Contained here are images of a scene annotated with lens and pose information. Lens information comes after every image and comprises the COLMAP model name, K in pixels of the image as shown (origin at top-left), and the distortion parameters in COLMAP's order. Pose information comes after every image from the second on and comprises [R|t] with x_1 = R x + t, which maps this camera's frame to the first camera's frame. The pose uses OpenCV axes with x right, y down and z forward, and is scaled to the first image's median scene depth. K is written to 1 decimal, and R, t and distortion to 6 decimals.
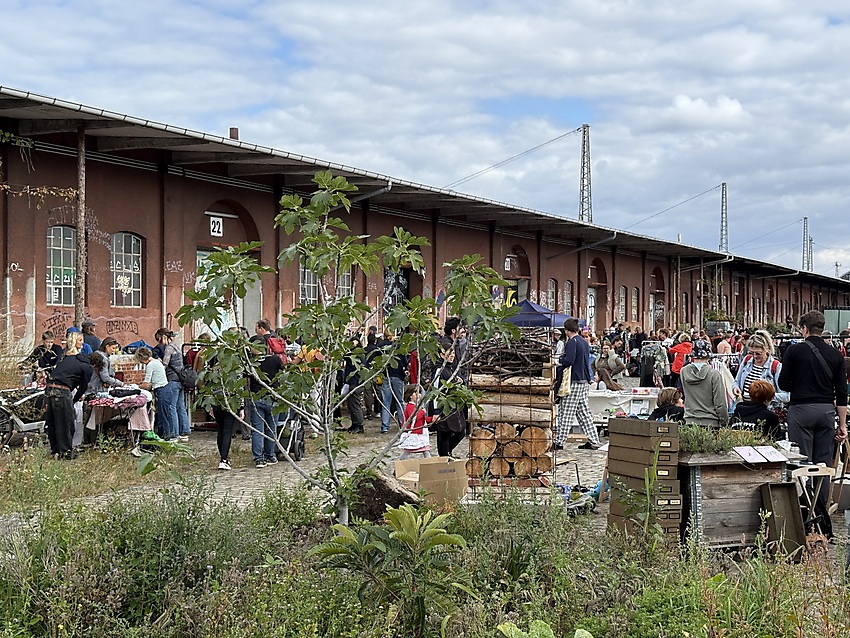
lens RADIAL K [[1203.3, 0, 427.2], [0, 1203.3, 317.5], [0, 0, 1]] dist [0.132972, 0.000000]
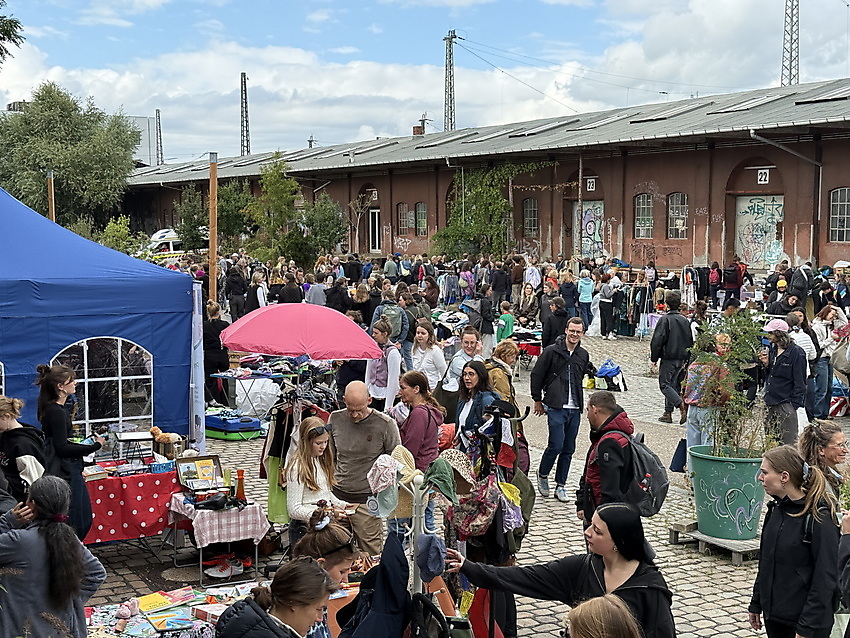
lens RADIAL K [[1203.3, 0, 422.8], [0, 1203.3, 319.5], [0, 0, 1]] dist [0.132972, 0.000000]
pose [[-0.506057, 0.061375, -0.860314, 1.261169], [0.003109, 0.997588, 0.069339, -0.013997], [0.862495, 0.032414, -0.505027, 1.466174]]
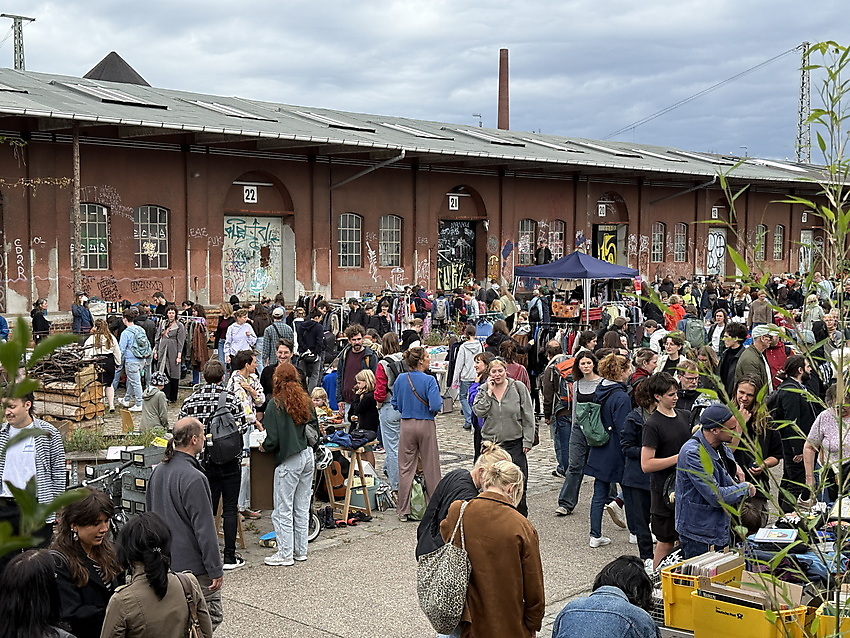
lens RADIAL K [[1203.3, 0, 422.6], [0, 1203.3, 321.7], [0, 0, 1]] dist [0.132972, 0.000000]
pose [[0.967953, 0.016243, -0.250606, 0.292482], [0.002380, 0.997268, 0.073831, -0.042268], [0.251120, -0.072061, 0.965270, -0.073450]]
